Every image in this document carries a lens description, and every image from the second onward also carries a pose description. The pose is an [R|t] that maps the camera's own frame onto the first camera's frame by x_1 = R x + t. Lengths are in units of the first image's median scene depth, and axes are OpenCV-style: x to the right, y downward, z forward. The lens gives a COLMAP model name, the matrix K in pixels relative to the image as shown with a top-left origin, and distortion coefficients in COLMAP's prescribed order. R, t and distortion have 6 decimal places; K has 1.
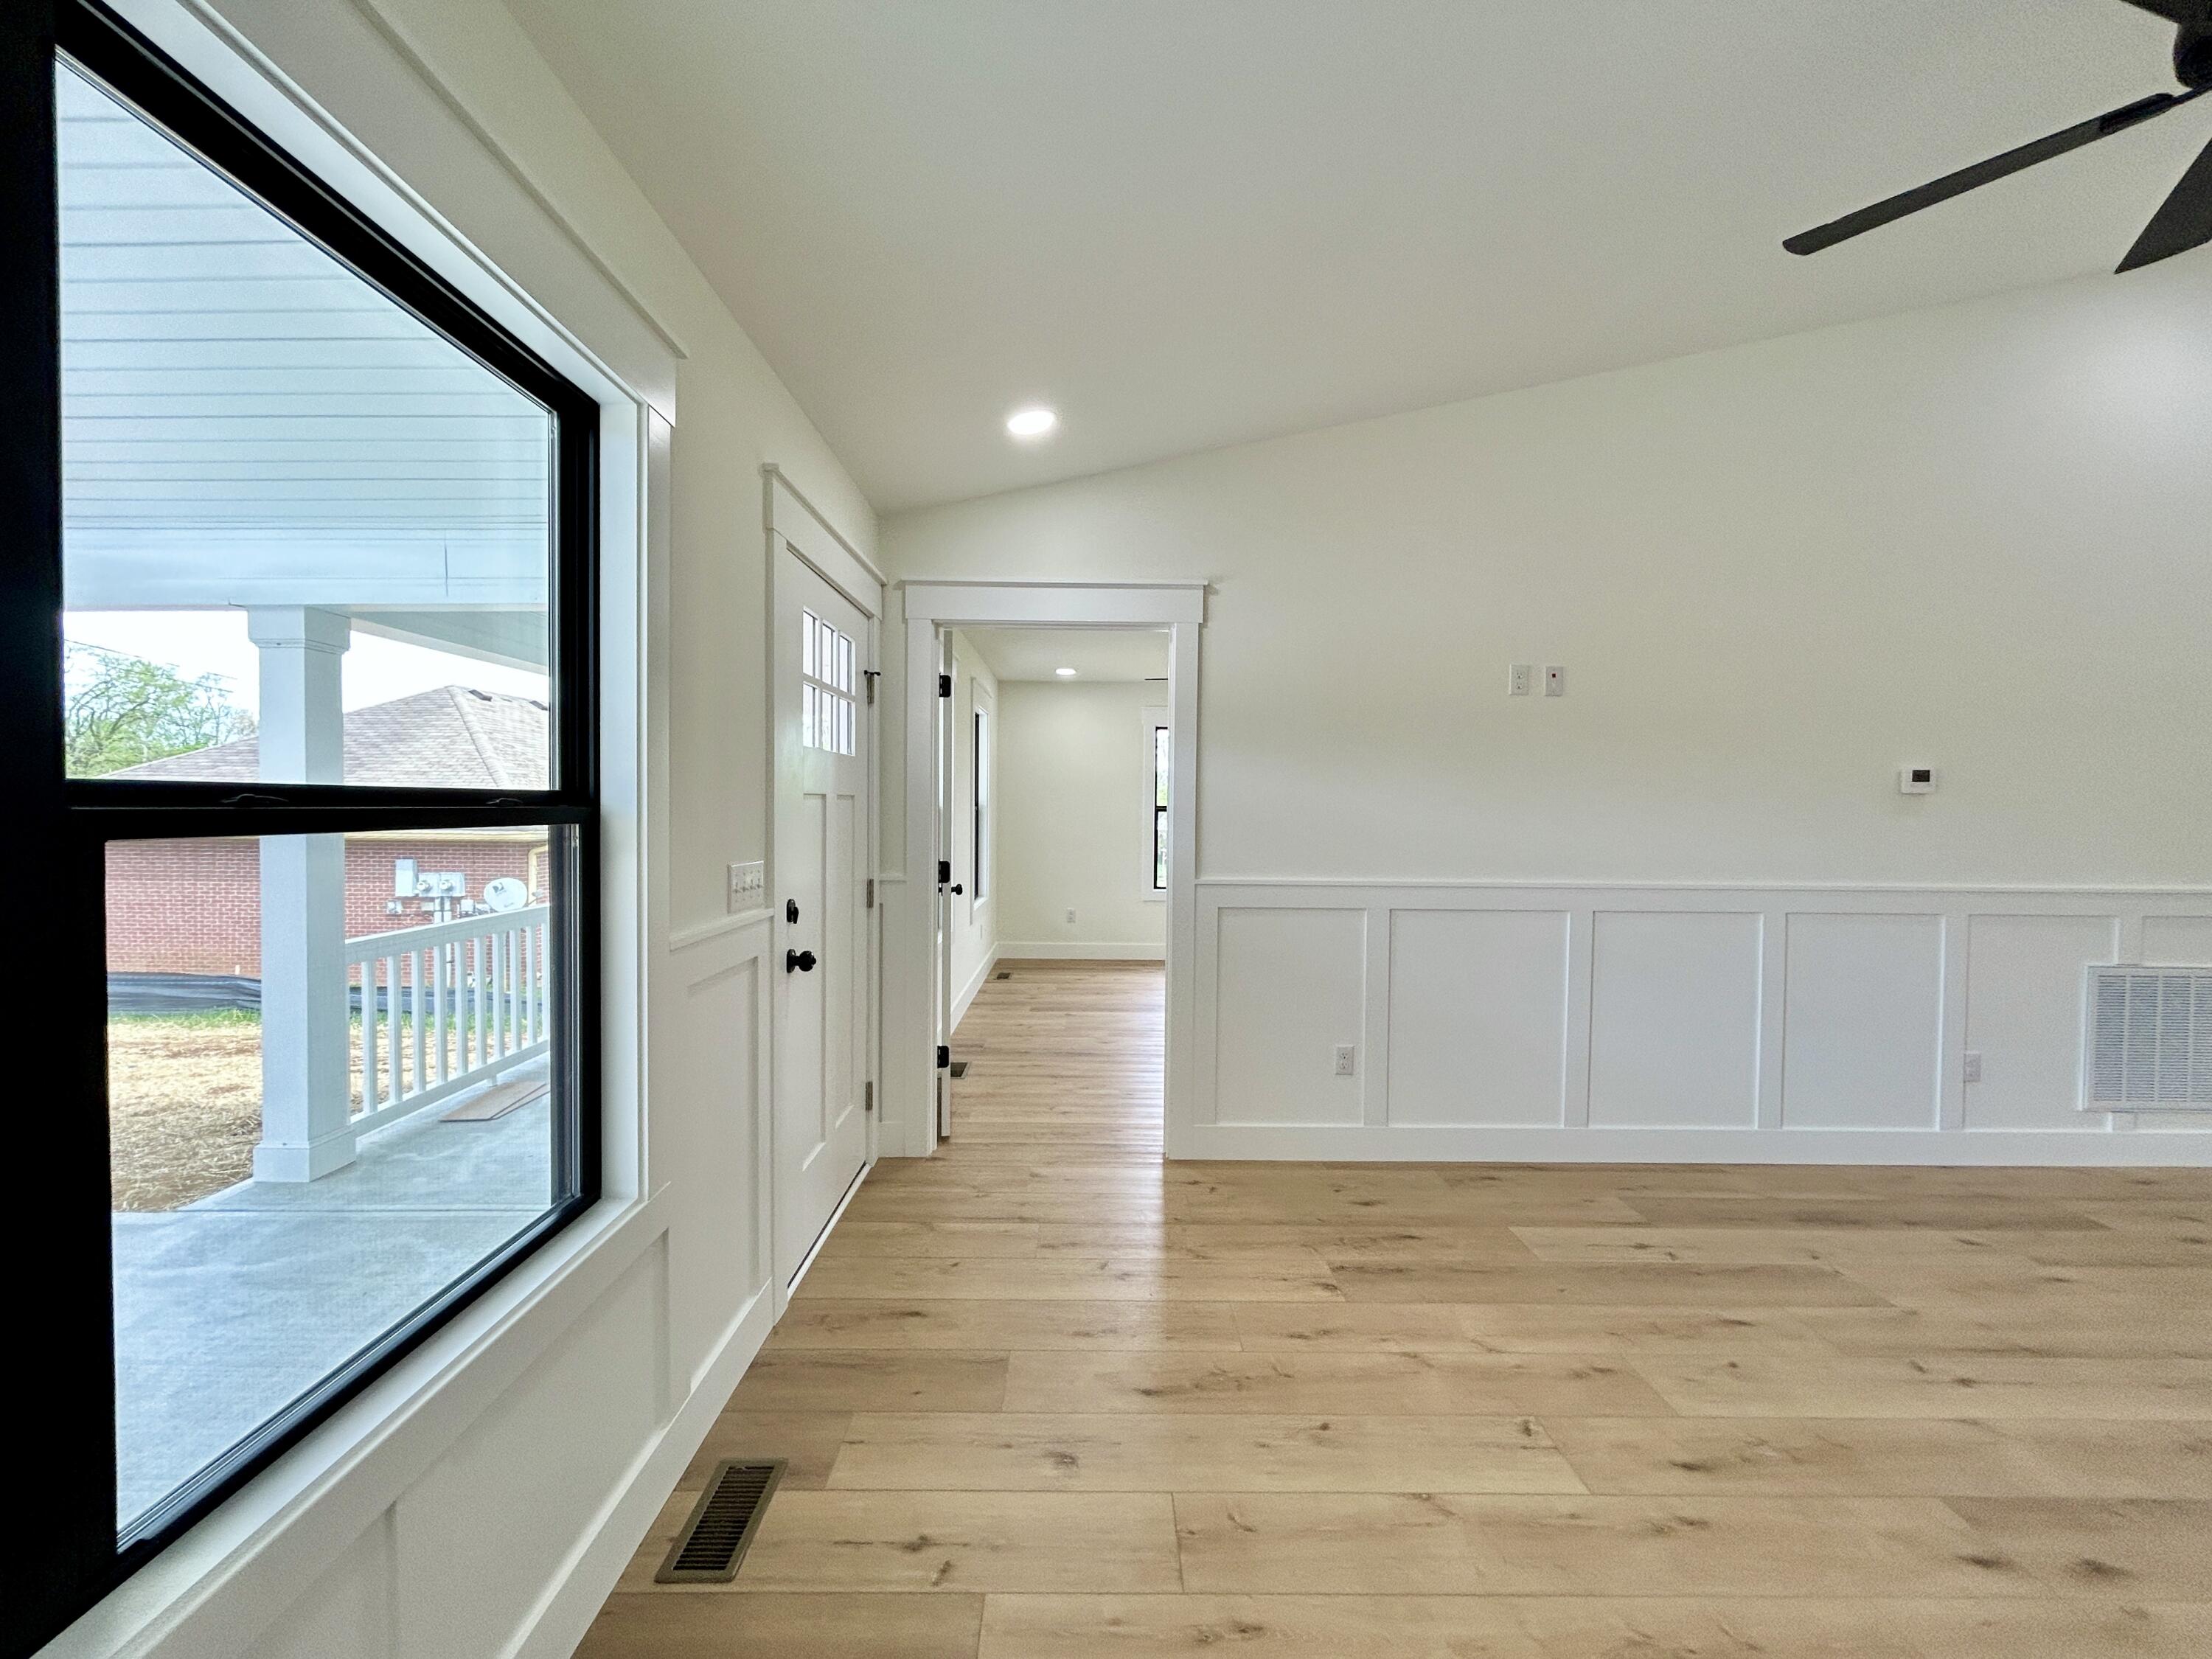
lens RADIAL K [[892.8, 0, 1083.2], [0, 892.8, 824.4], [0, 0, 1]] dist [-0.004995, 0.002808]
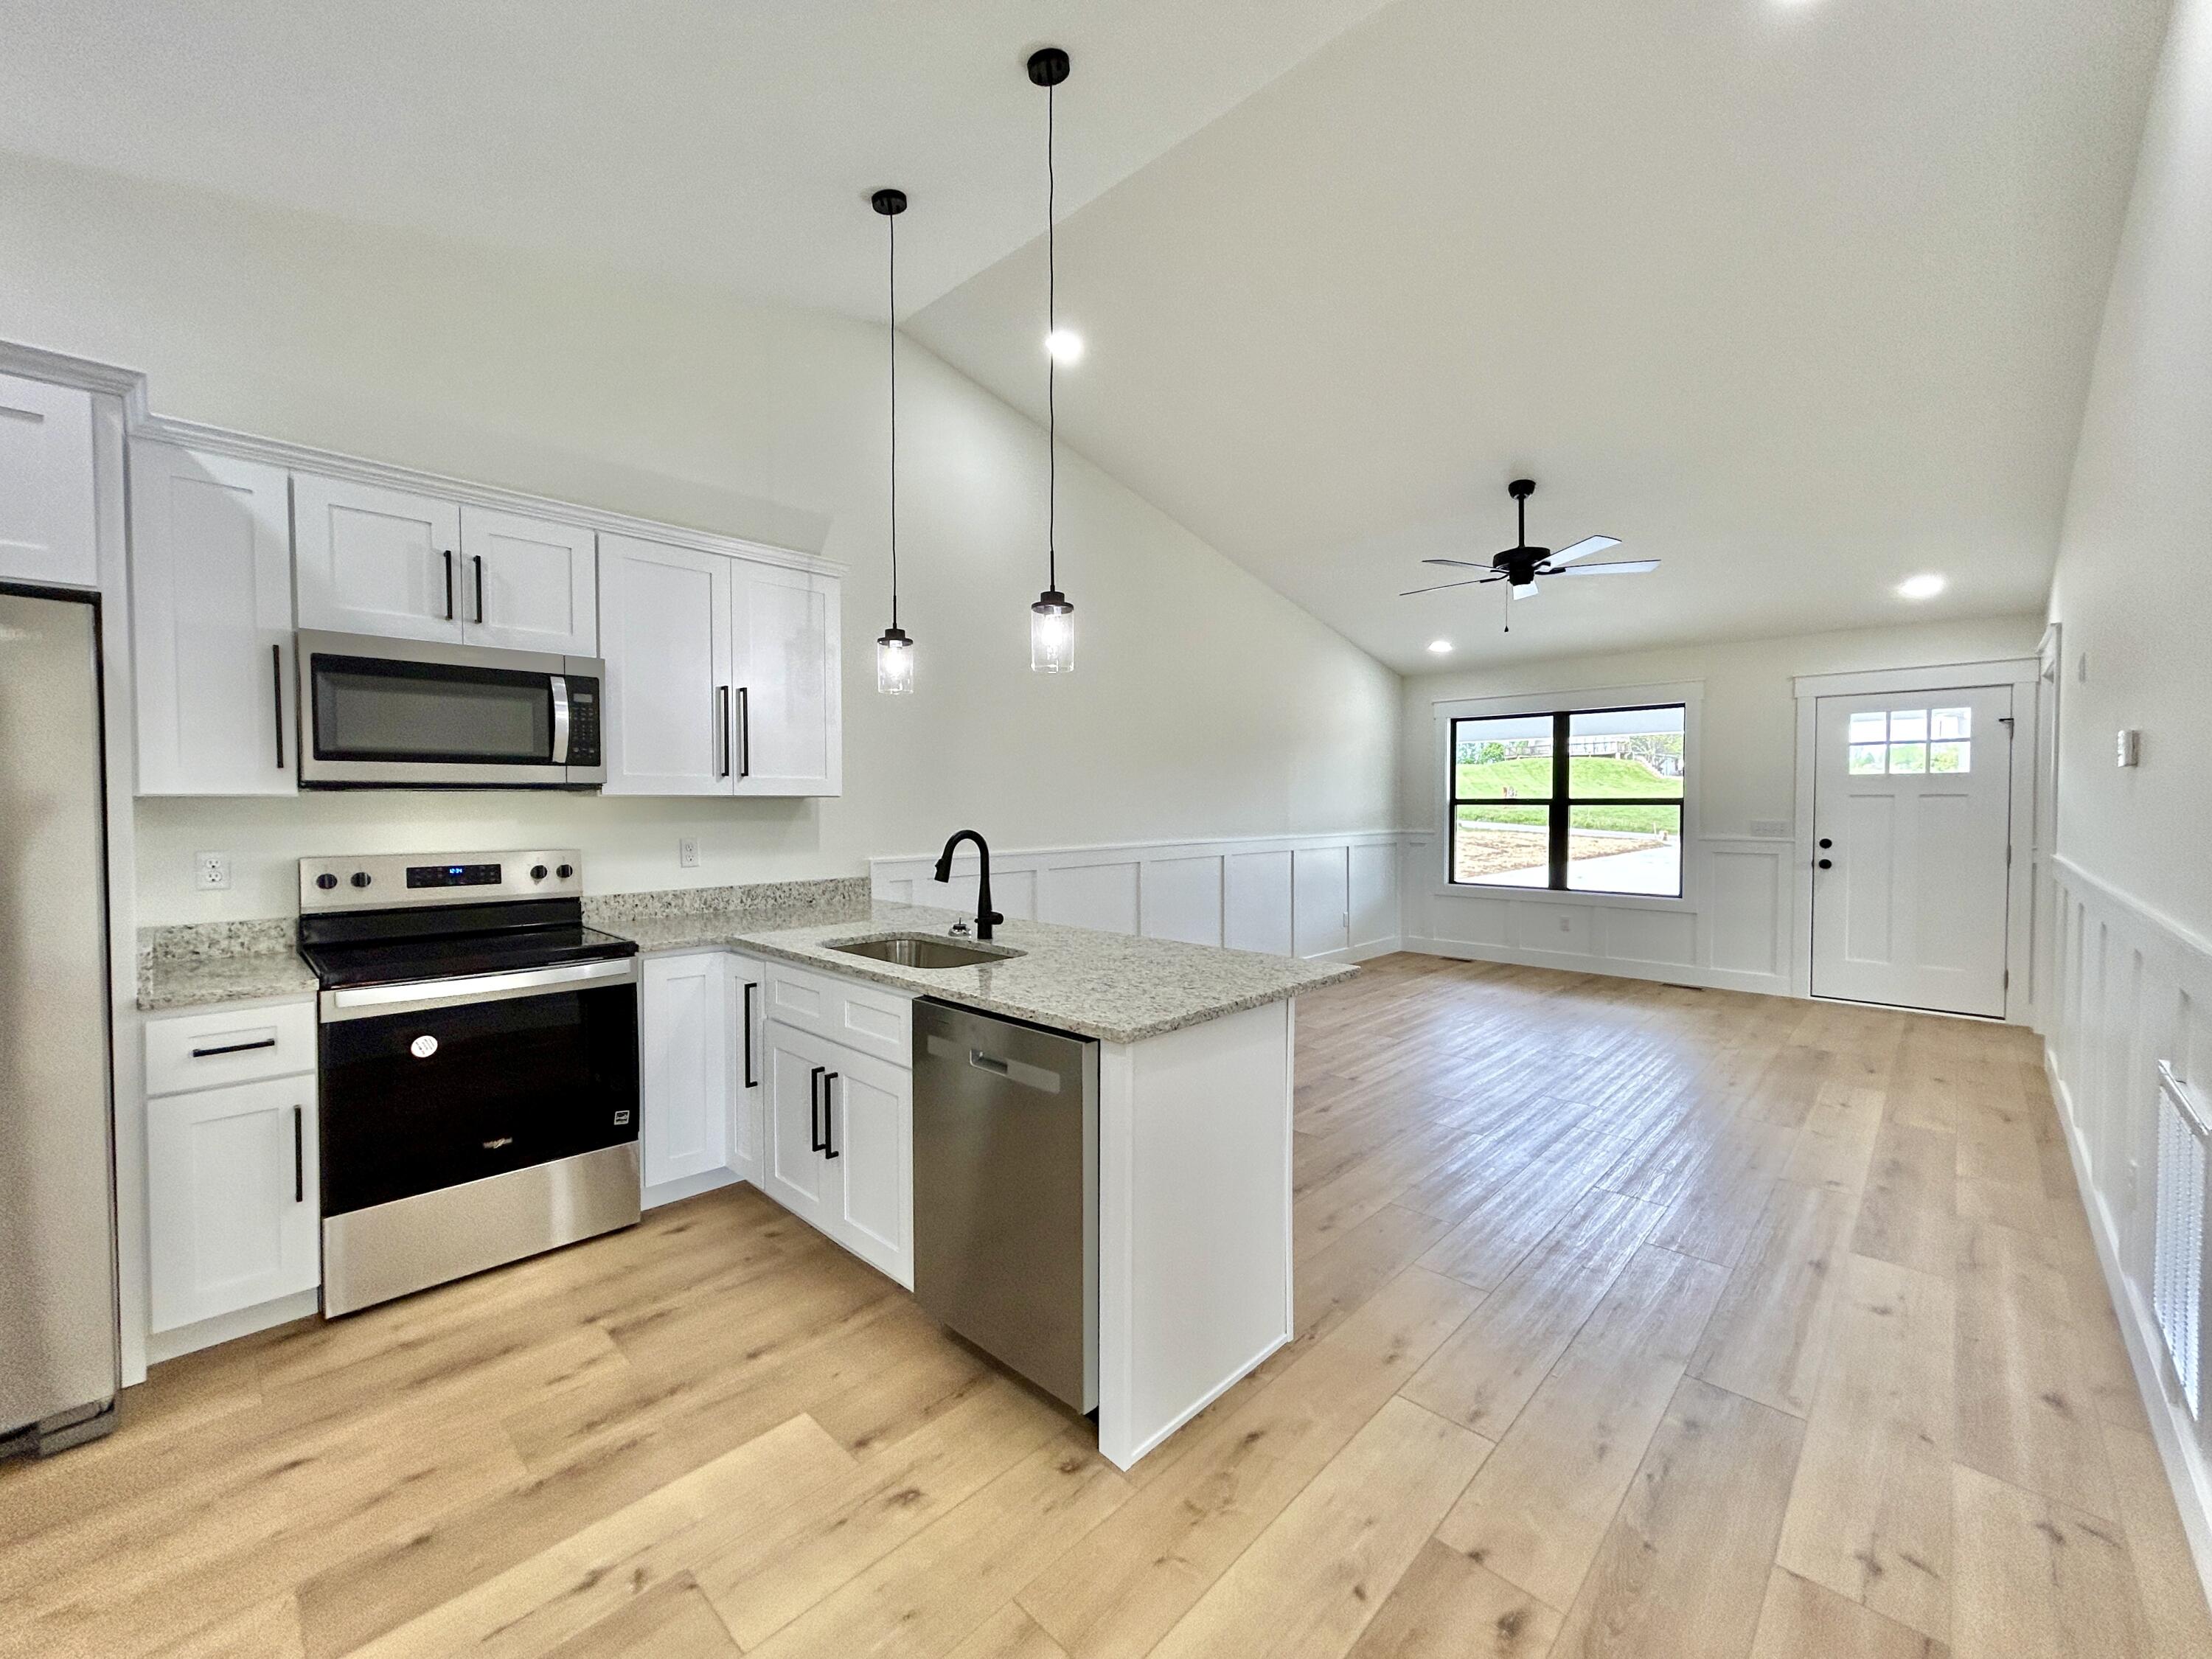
lens RADIAL K [[892.8, 0, 1096.2], [0, 892.8, 823.9], [0, 0, 1]] dist [-0.004995, 0.002808]
pose [[-0.700684, 0.006301, -0.713444, 2.315700], [-0.021636, 0.999313, 0.030075, 0.008693], [0.713143, 0.036509, -0.700067, 1.056973]]
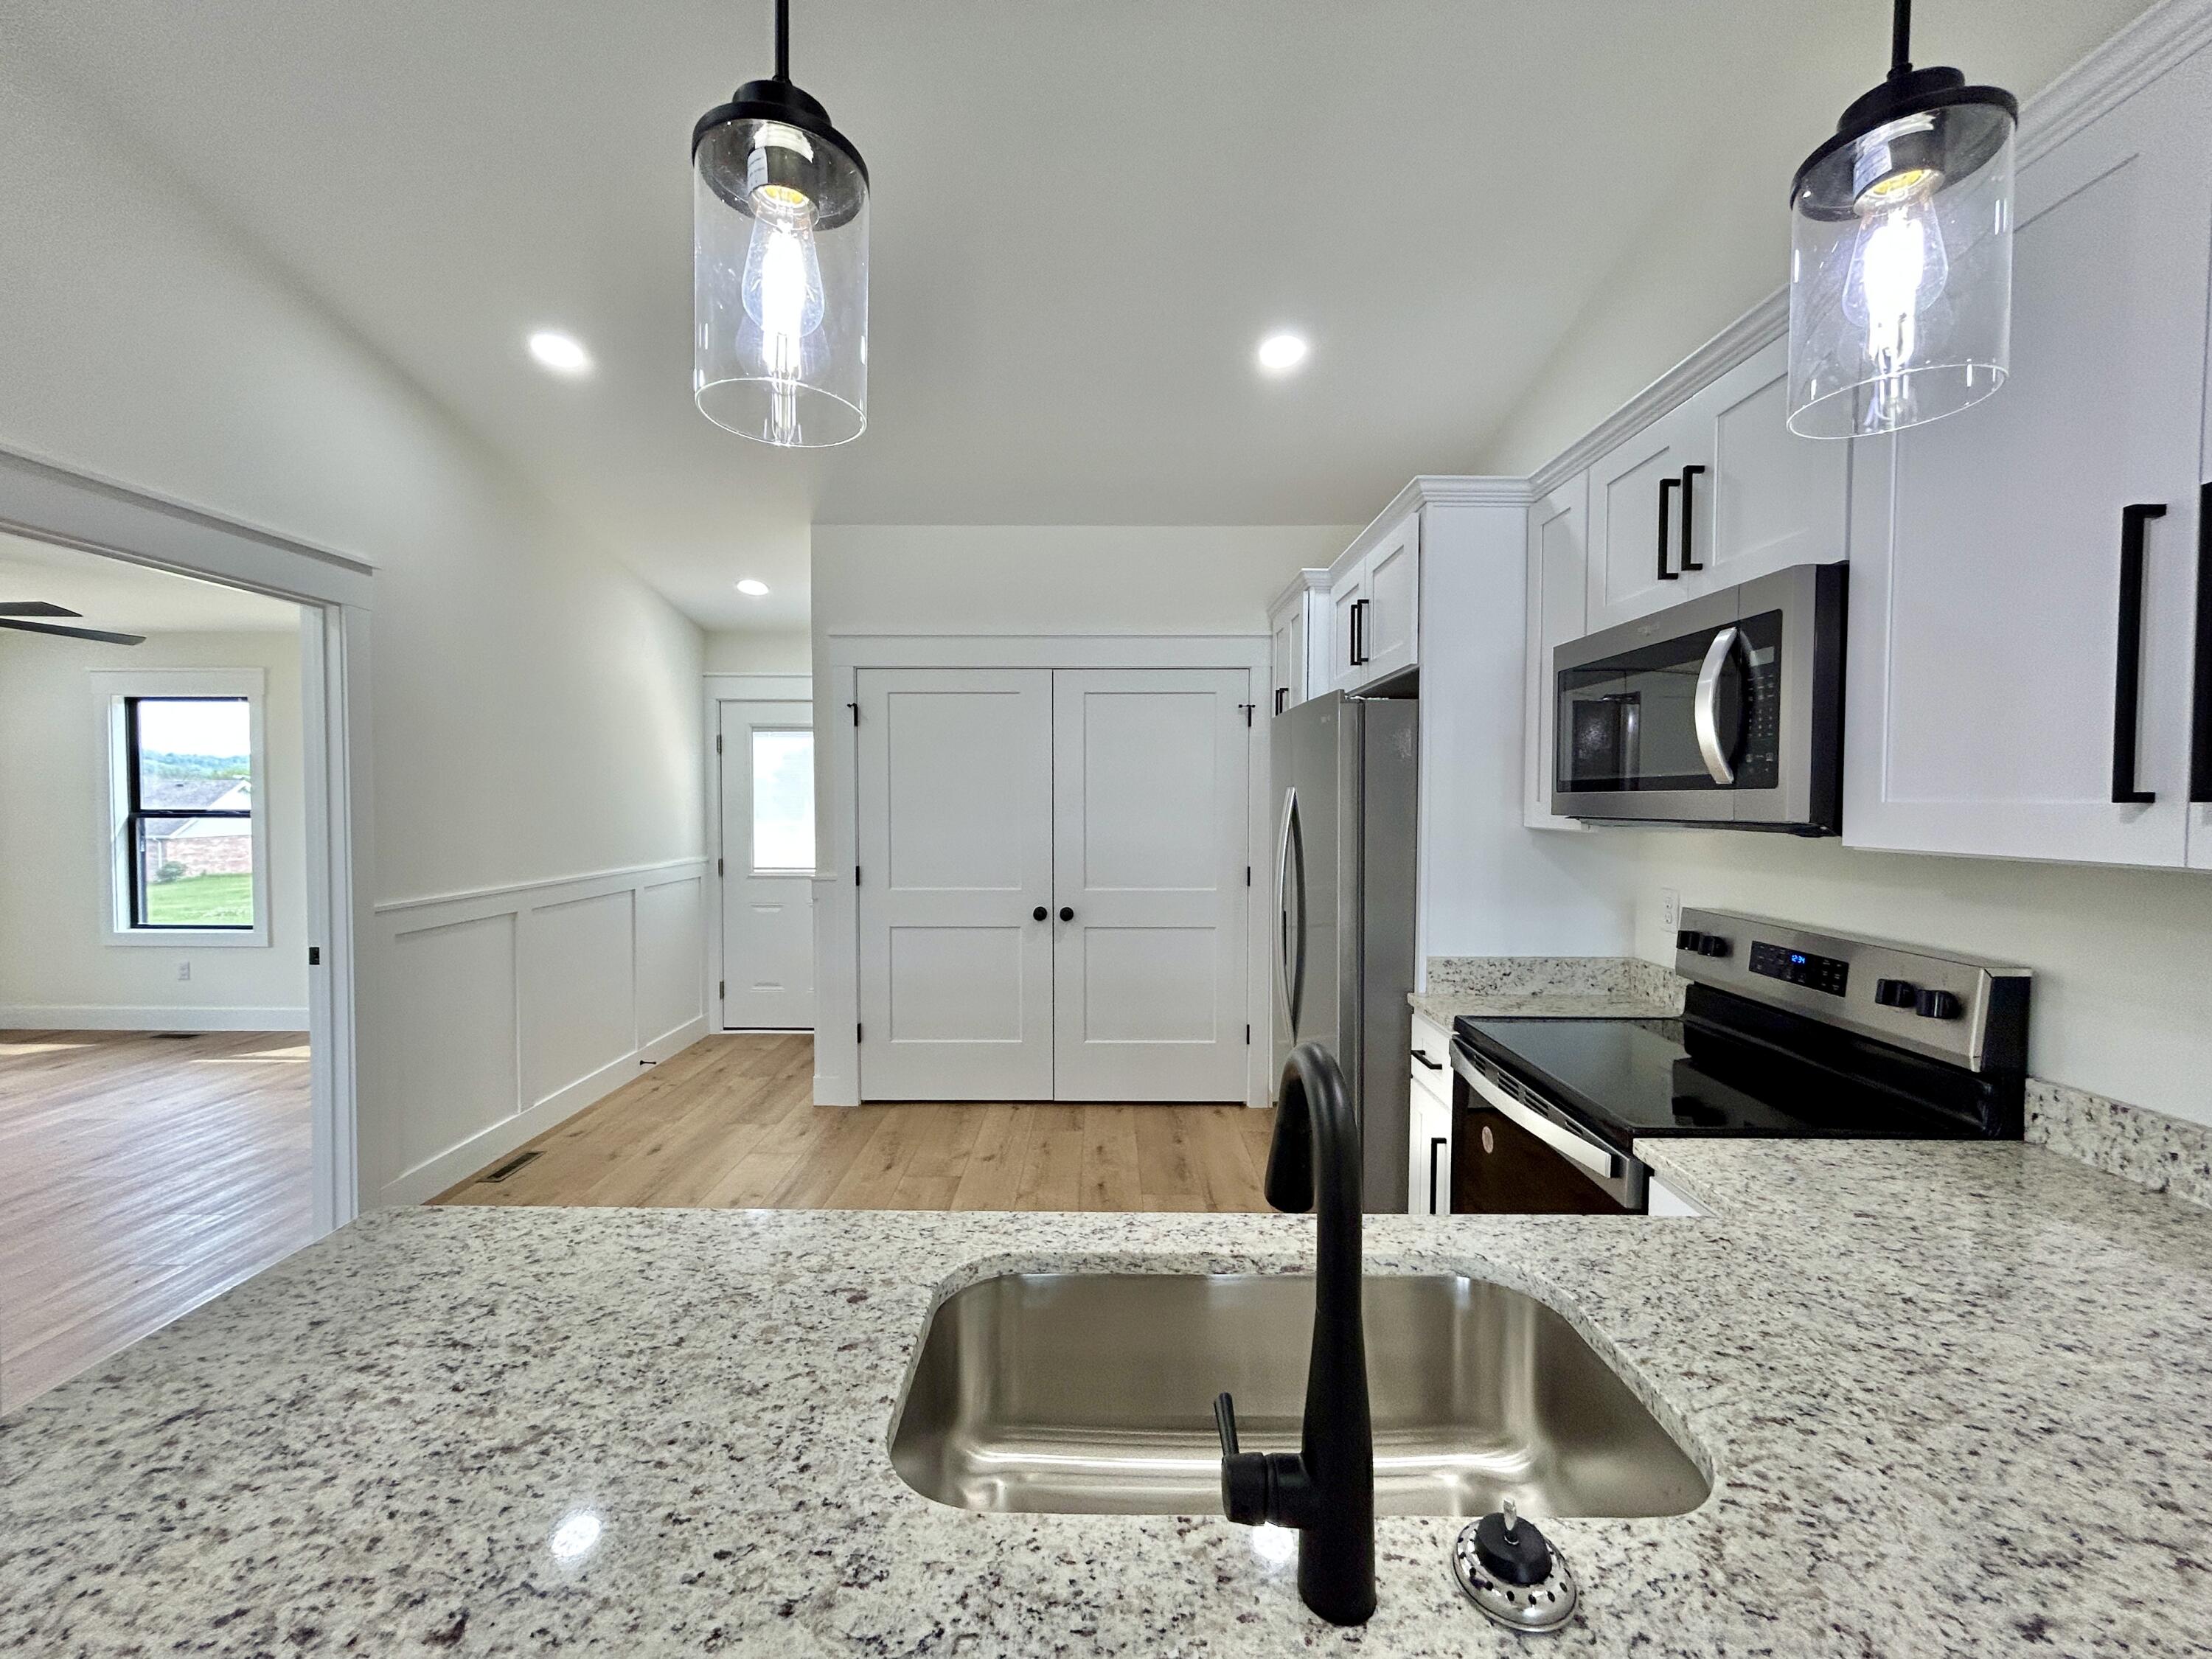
lens RADIAL K [[892.8, 0, 1103.2], [0, 892.8, 827.6], [0, 0, 1]] dist [-0.004995, 0.002808]
pose [[0.012175, -0.044951, 0.998915, 1.504963], [0.016685, 0.998859, 0.044745, -0.019732], [-0.999787, 0.016123, 0.012911, 0.337706]]
